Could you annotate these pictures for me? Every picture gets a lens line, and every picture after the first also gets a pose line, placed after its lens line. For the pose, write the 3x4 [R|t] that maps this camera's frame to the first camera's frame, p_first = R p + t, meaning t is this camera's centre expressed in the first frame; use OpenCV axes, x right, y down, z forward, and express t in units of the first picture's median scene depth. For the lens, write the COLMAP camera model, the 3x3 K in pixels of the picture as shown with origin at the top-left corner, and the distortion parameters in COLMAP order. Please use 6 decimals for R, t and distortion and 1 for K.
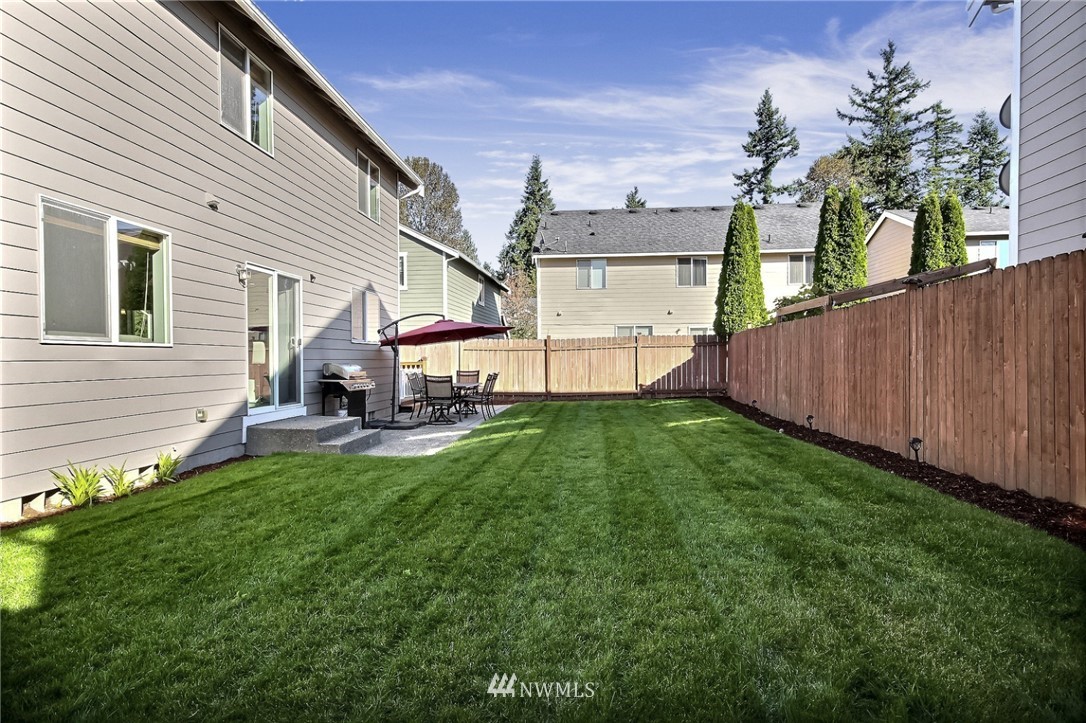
lens RADIAL K [[584.1, 0, 542.8], [0, 584.1, 359.9], [0, 0, 1]] dist [0.008020, 0.004765]
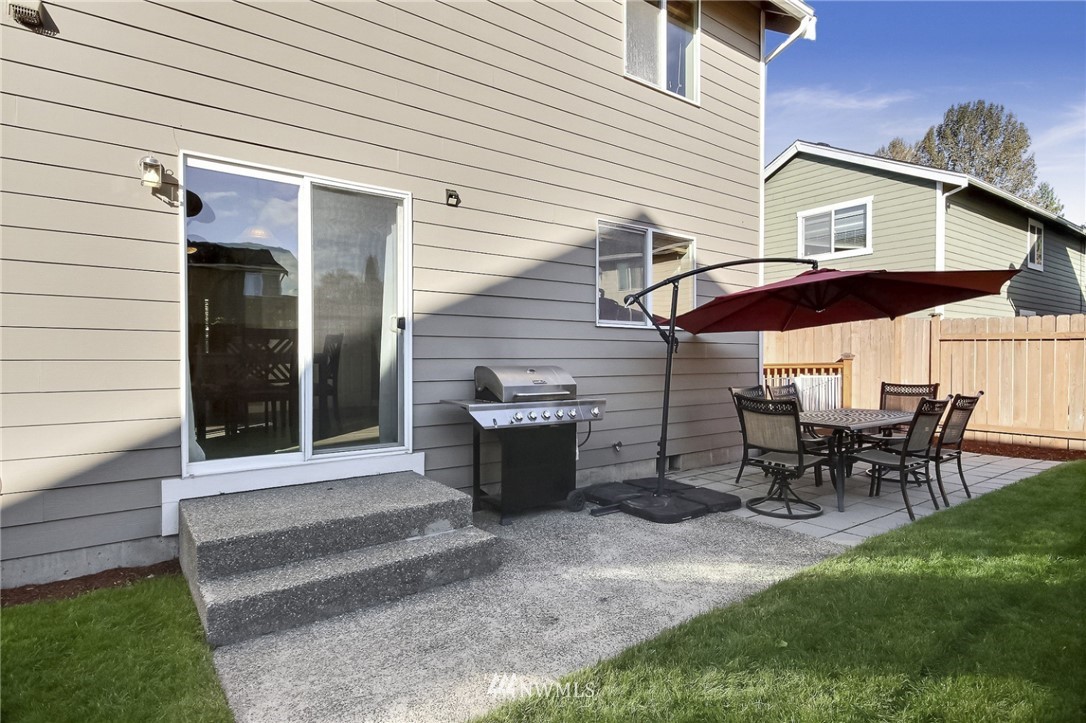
lens RADIAL K [[584.1, 0, 553.5], [0, 584.1, 360.6], [0, 0, 1]] dist [0.008020, 0.004765]
pose [[0.676821, 0.029783, -0.735545, 0.017253], [-0.018004, 0.999552, 0.023907, -0.005879], [0.735927, -0.002938, 0.677054, 0.320583]]
